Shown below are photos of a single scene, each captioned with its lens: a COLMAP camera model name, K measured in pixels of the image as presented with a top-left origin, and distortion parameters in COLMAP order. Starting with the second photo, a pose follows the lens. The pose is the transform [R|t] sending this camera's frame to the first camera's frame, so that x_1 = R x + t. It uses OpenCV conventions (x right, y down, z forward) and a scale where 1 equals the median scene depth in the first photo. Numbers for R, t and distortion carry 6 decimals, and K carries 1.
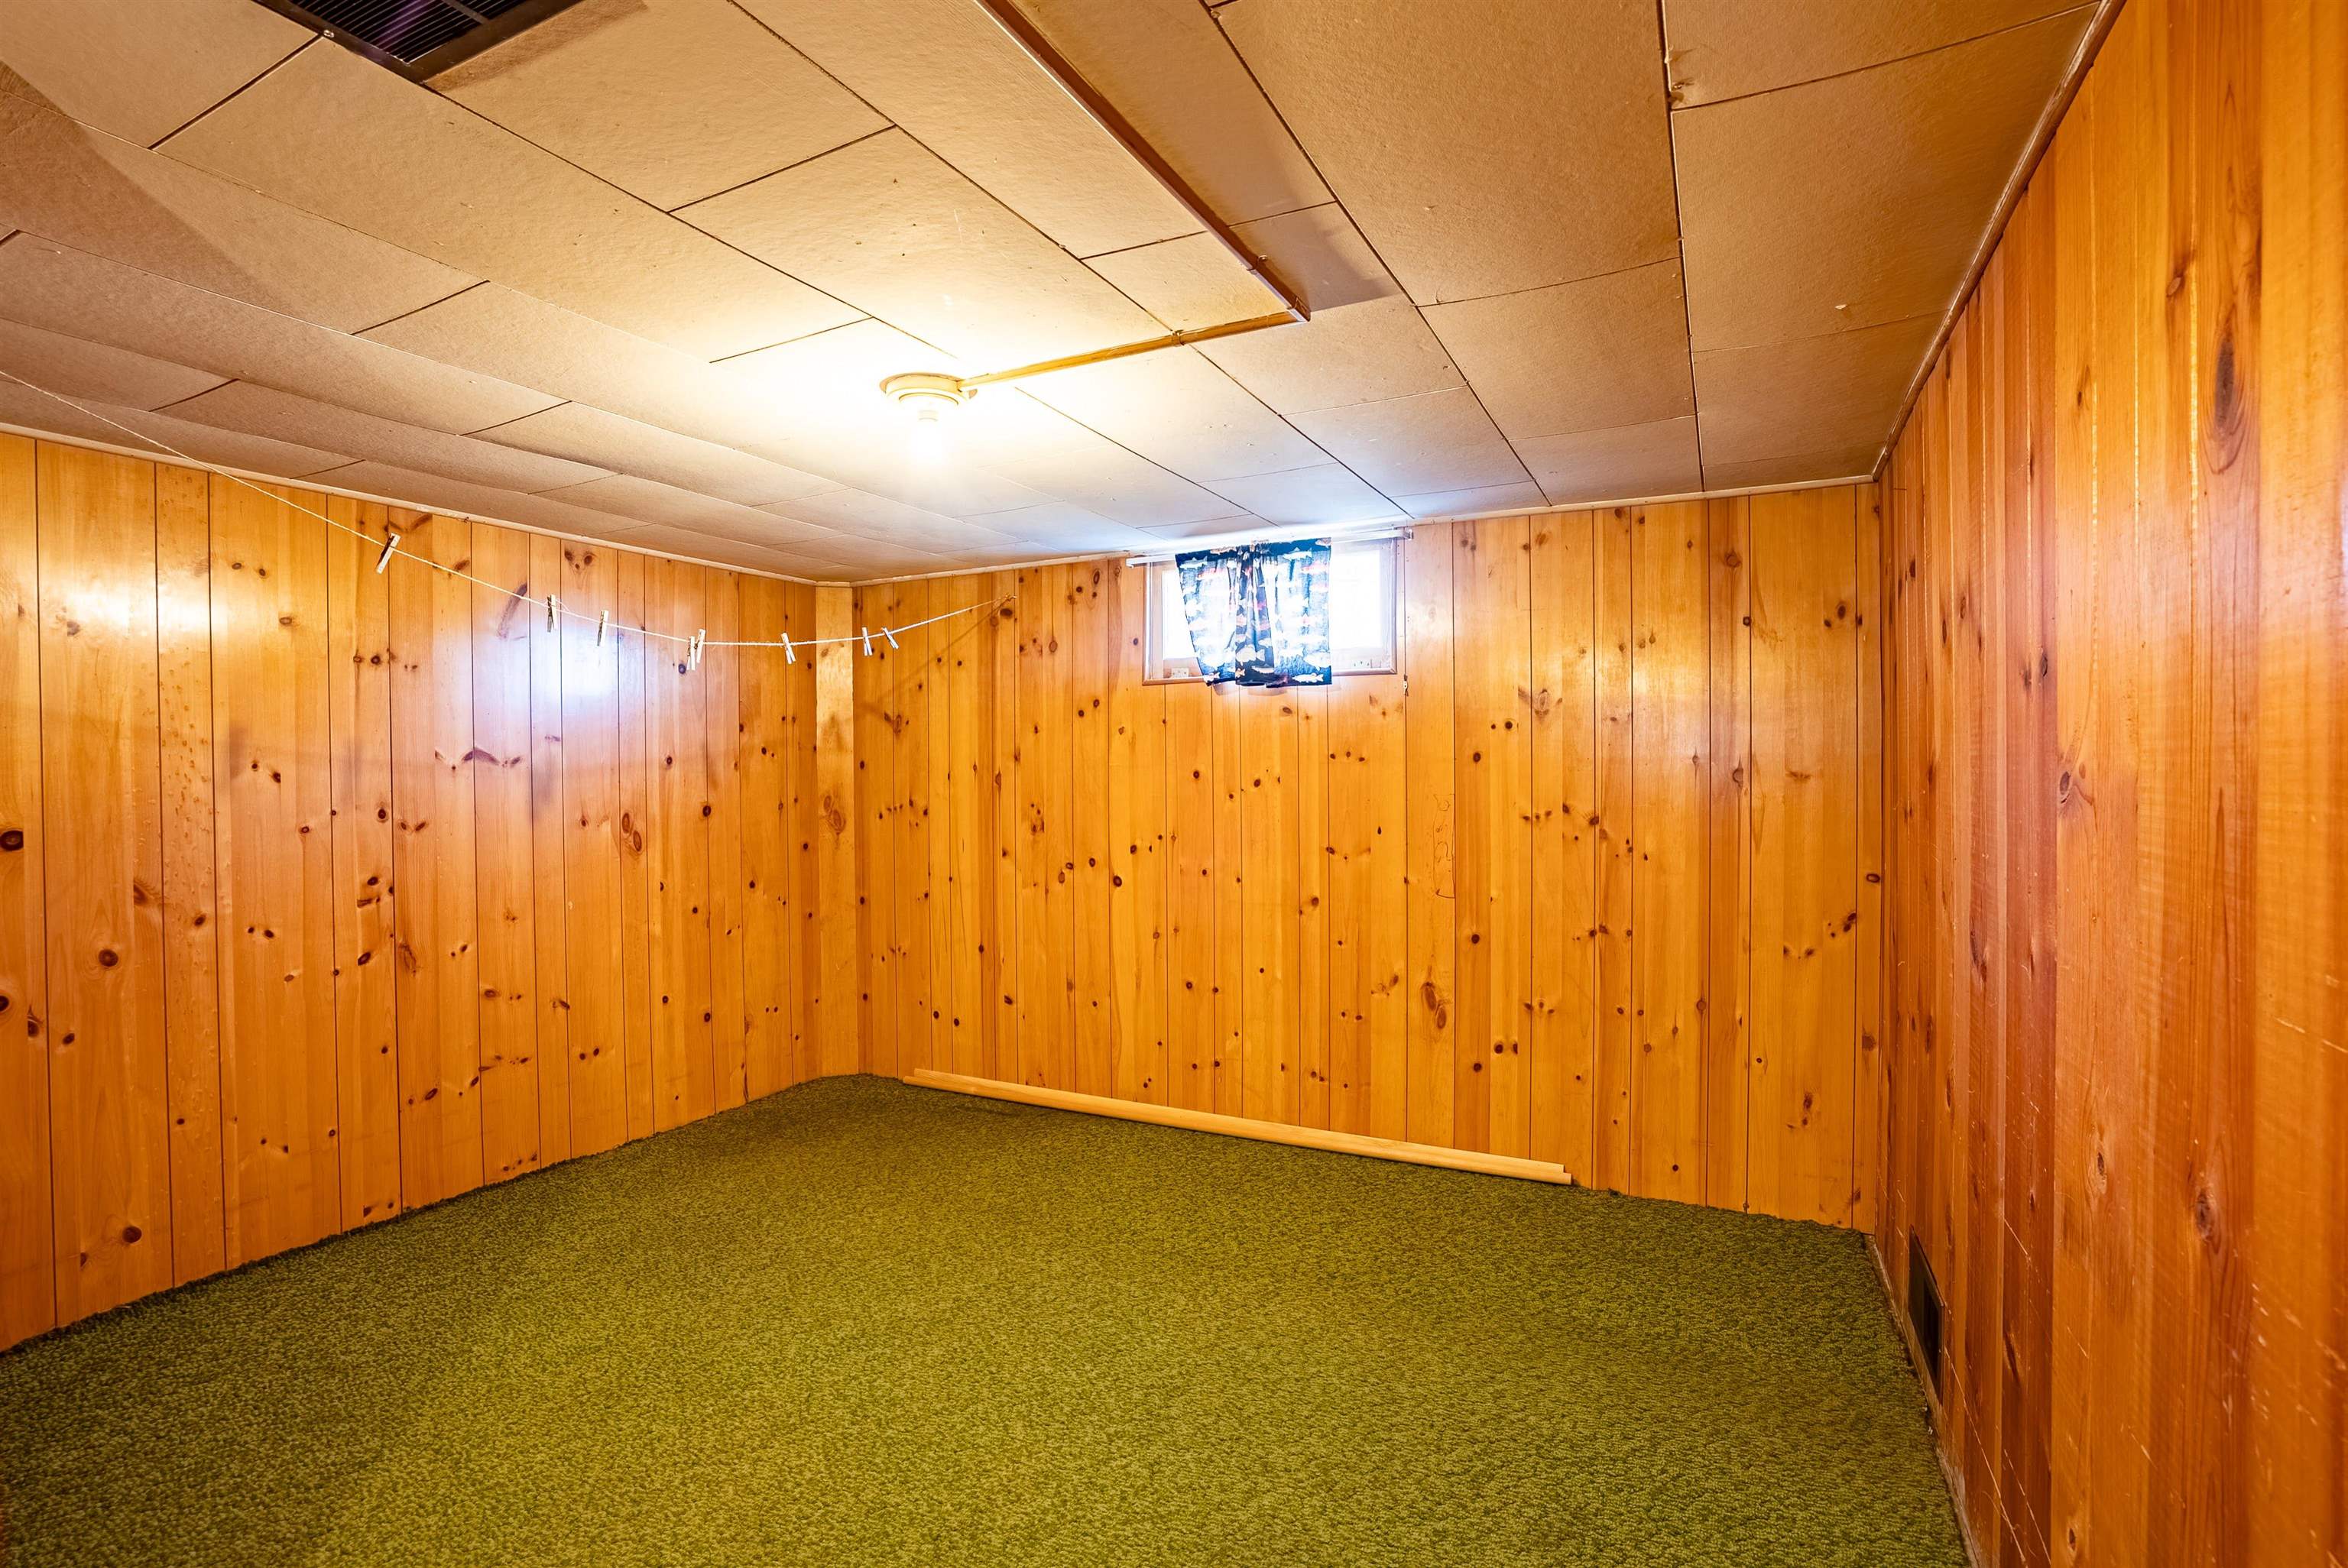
lens RADIAL K [[1092.1, 0, 1182.6], [0, 1092.1, 781.1], [0, 0, 1]] dist [-0.063986, 0.026930]
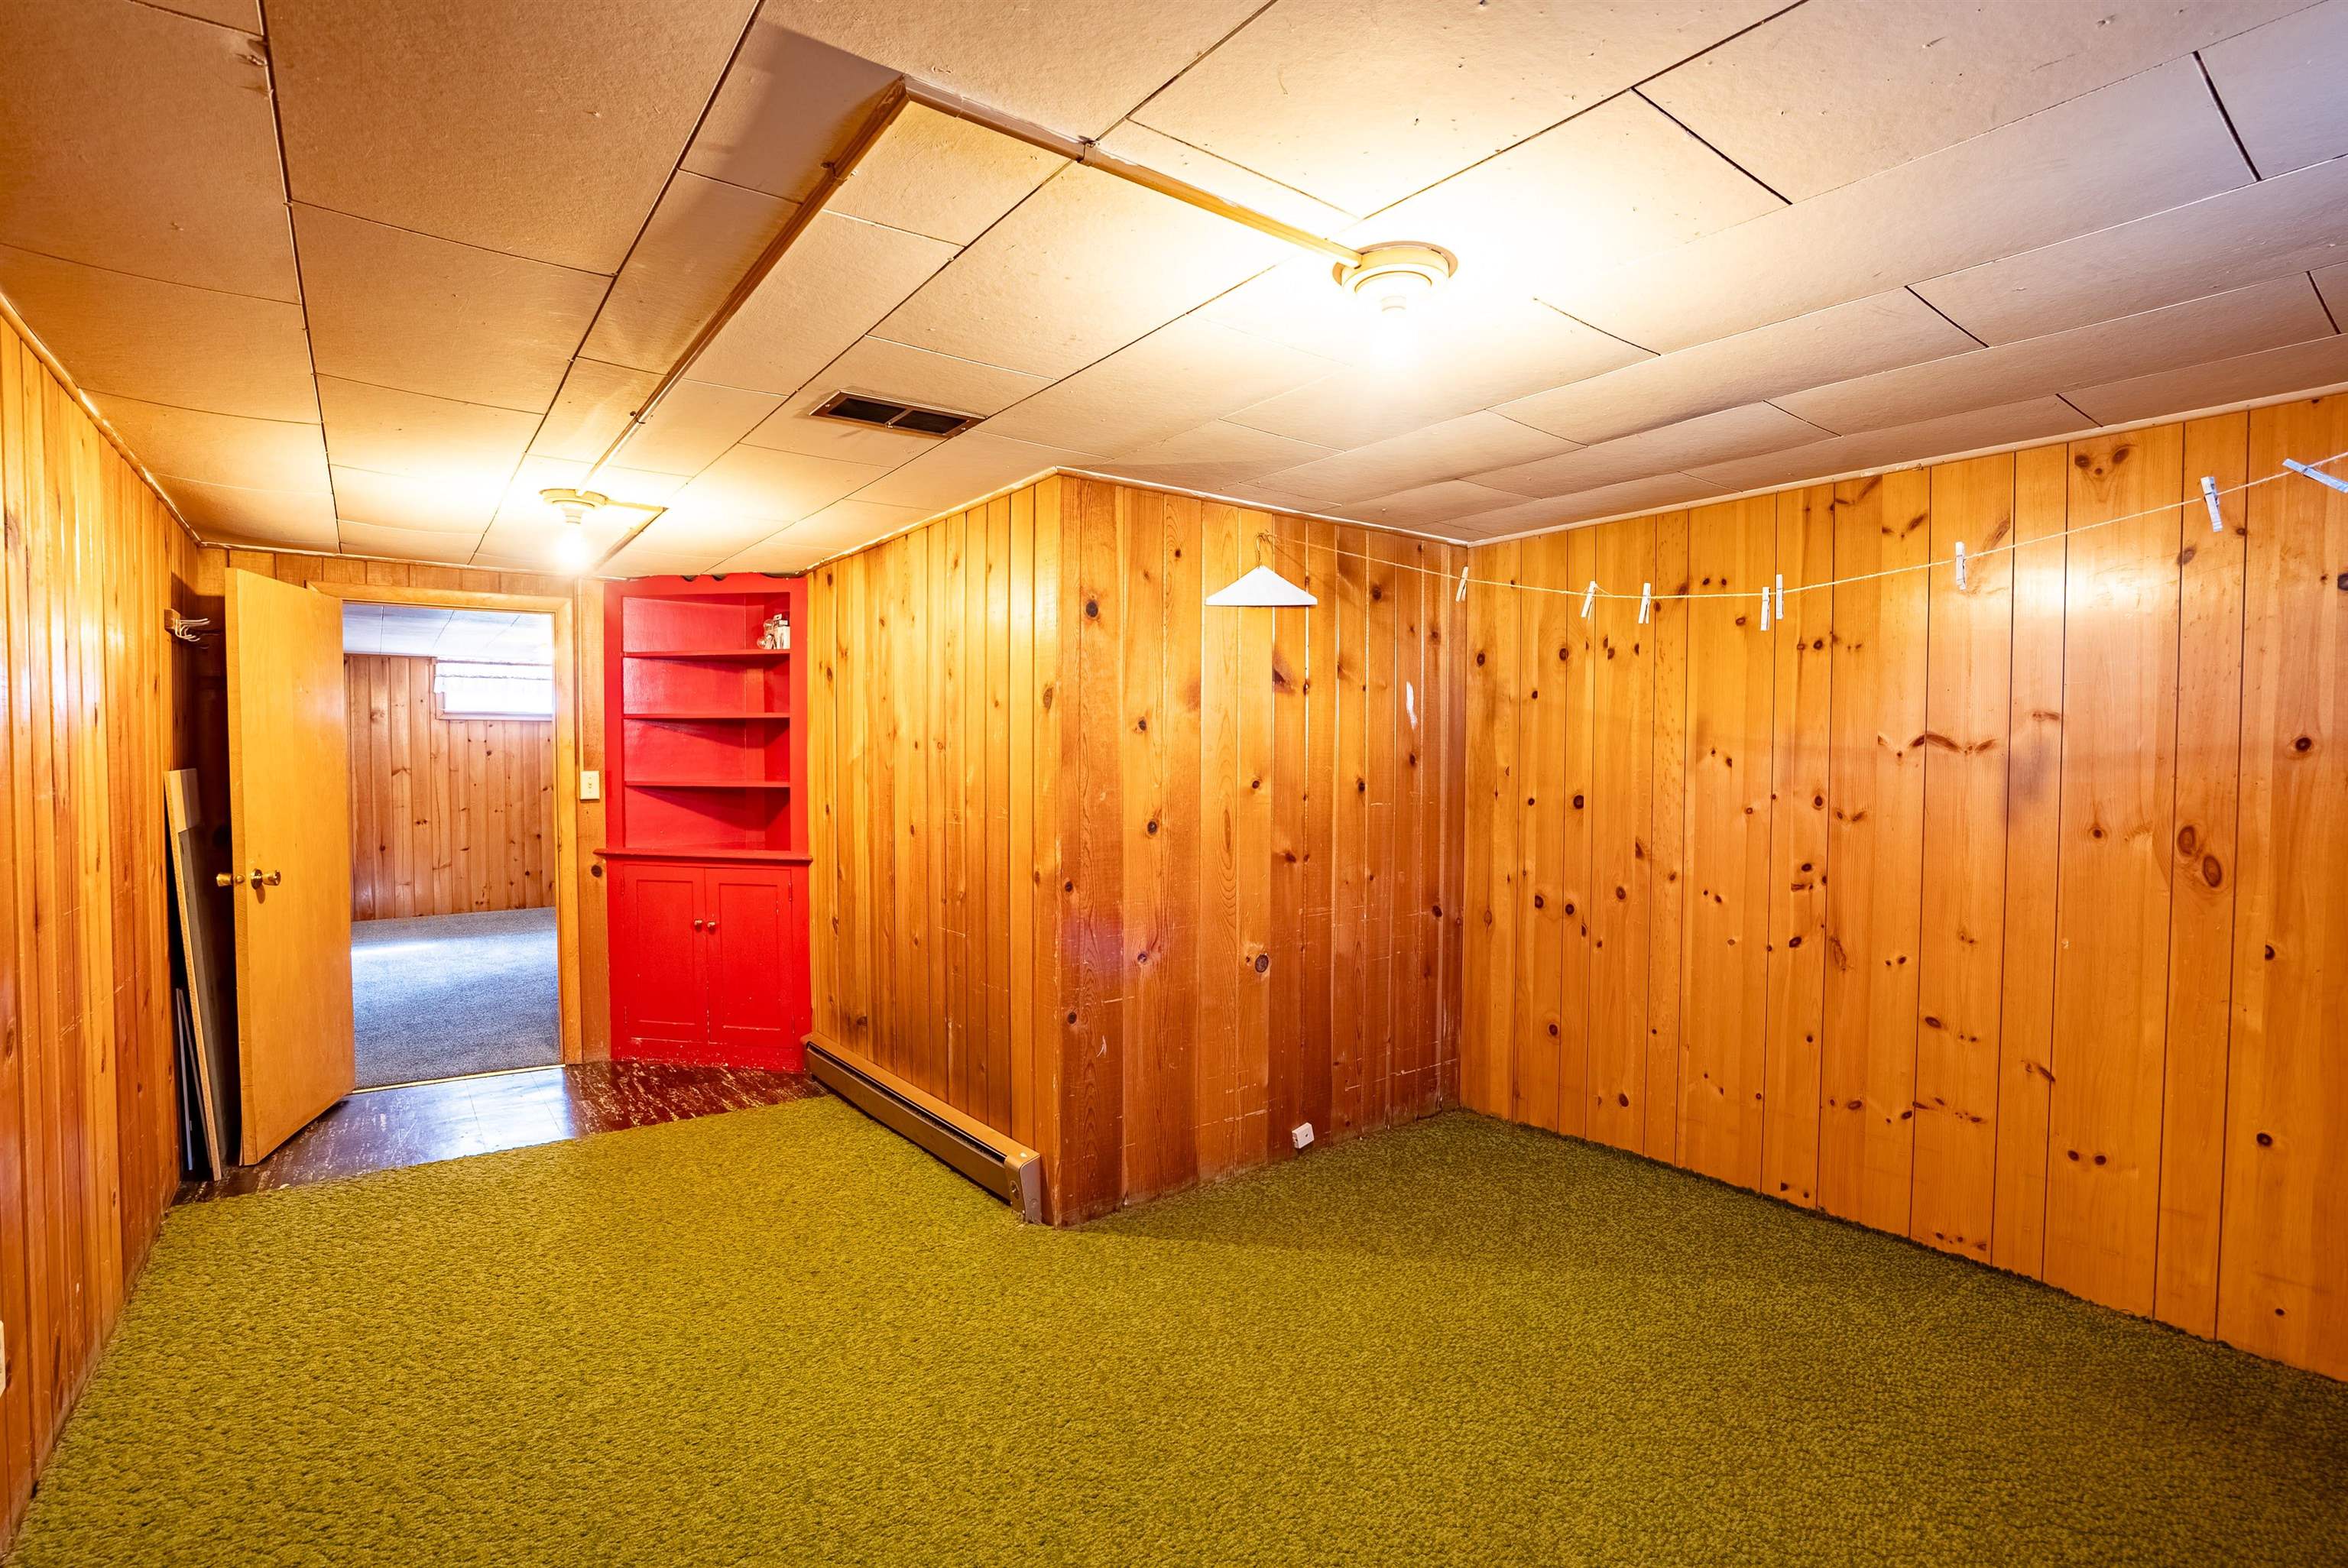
lens RADIAL K [[1092.1, 0, 1182.6], [0, 1092.1, 781.1], [0, 0, 1]] dist [-0.063986, 0.026930]
pose [[-0.439734, 0.027663, -0.897702, 0.390519], [-0.009197, 0.999334, 0.035300, -0.016889], [0.898081, 0.023779, -0.439187, 0.894978]]
